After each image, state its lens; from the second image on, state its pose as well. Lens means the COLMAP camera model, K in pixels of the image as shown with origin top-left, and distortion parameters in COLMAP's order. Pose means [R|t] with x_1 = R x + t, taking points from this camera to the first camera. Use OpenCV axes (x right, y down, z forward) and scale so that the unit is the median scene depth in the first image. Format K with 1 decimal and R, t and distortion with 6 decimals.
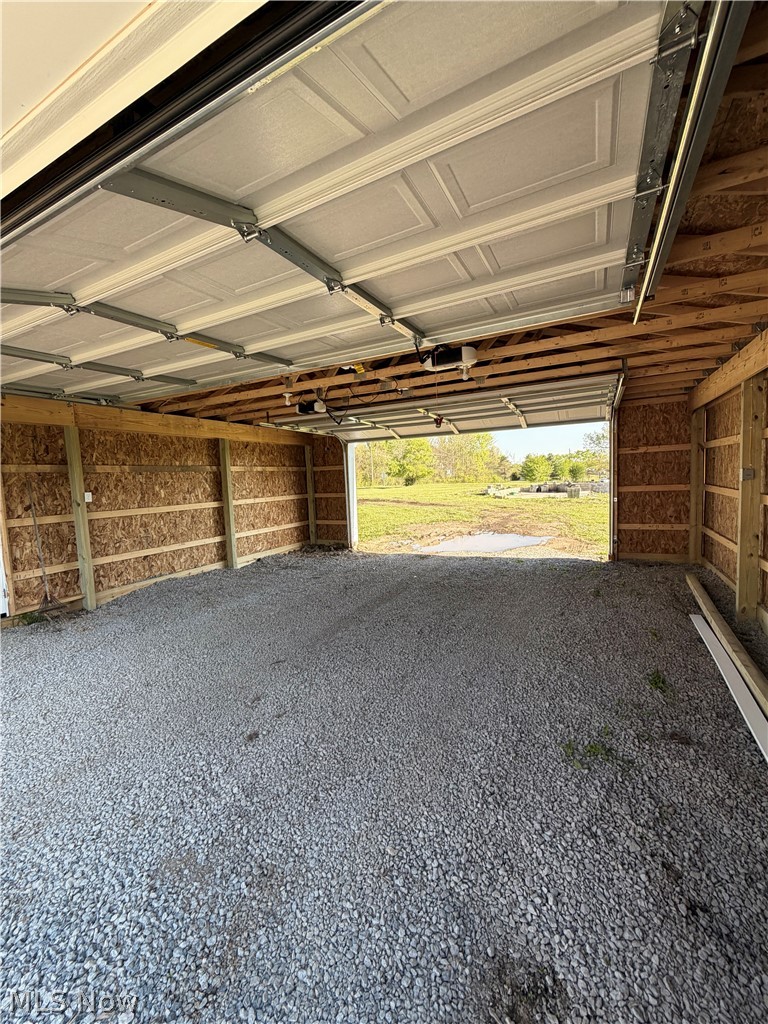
lens RADIAL K [[405.7, 0, 382.8], [0, 405.7, 510.0], [0, 0, 1]] dist [-0.002145, -0.000520]
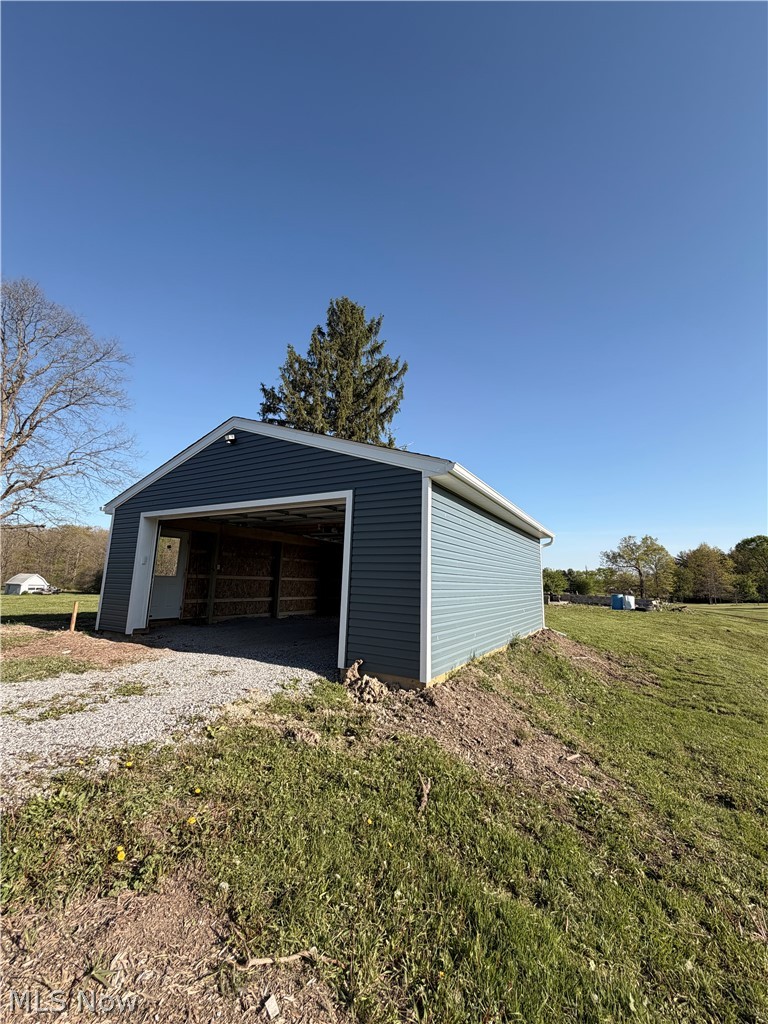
lens RADIAL K [[405.7, 0, 379.9], [0, 405.7, 509.0], [0, 0, 1]] dist [-0.002145, -0.000520]
pose [[0.996237, 0.055542, -0.066529, 0.163440], [-0.070647, 0.965094, -0.252196, 0.113468], [0.050199, 0.255947, 0.965386, -0.799795]]
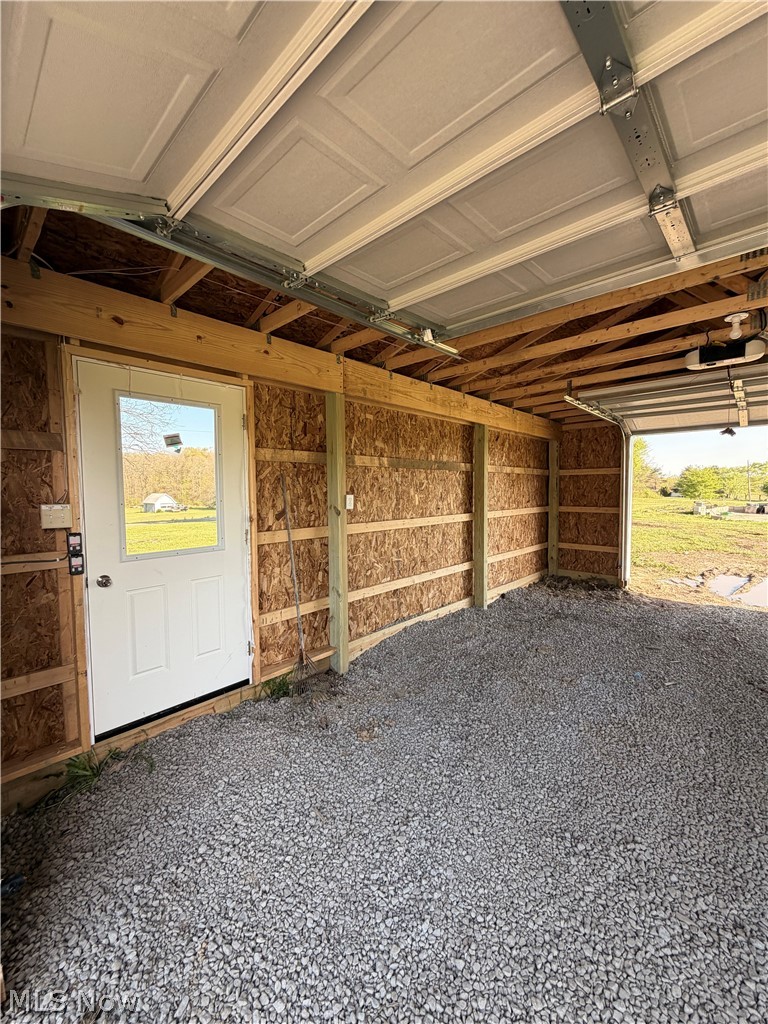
lens RADIAL K [[405.7, 0, 381.2], [0, 405.7, 510.8], [0, 0, 1]] dist [-0.002145, -0.000520]
pose [[0.959462, 0.047204, -0.277858, -0.388359], [-0.052544, 0.998549, -0.011798, -0.009755], [0.276898, 0.025919, 0.960550, 0.299059]]
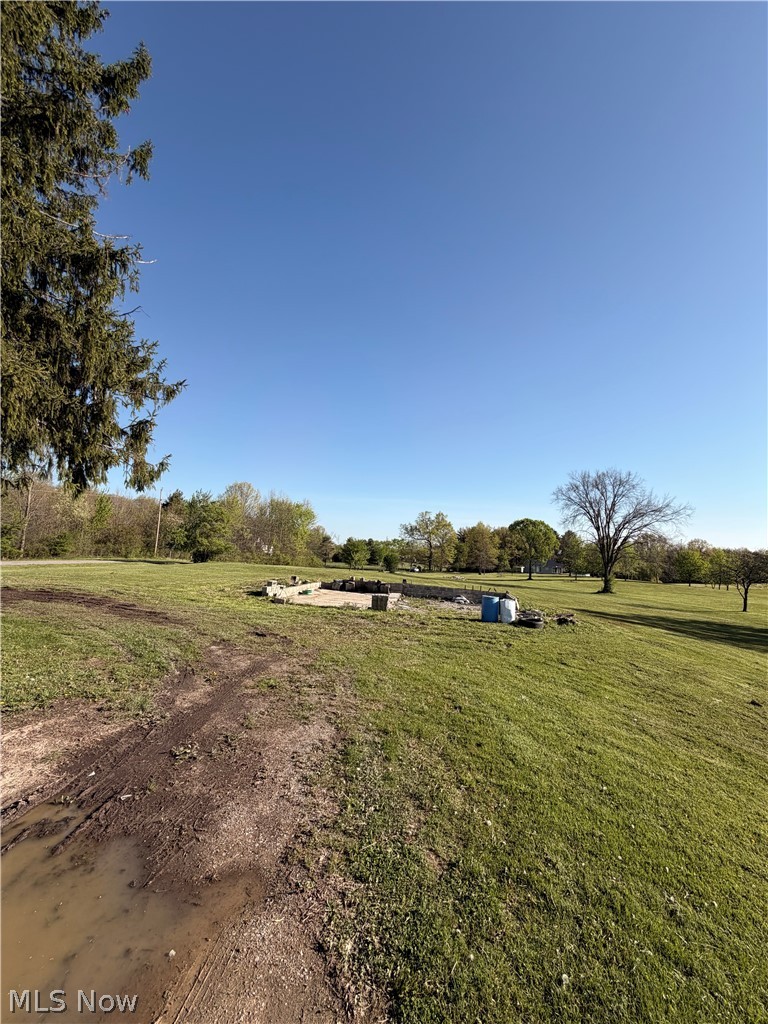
lens RADIAL K [[405.7, 0, 384.8], [0, 405.7, 509.2], [0, 0, 1]] dist [-0.002145, -0.000520]
pose [[0.907501, 0.131924, 0.398795, 0.540202], [-0.054352, 0.978299, -0.199944, -0.192470], [-0.416518, 0.159774, 0.894978, 1.030737]]
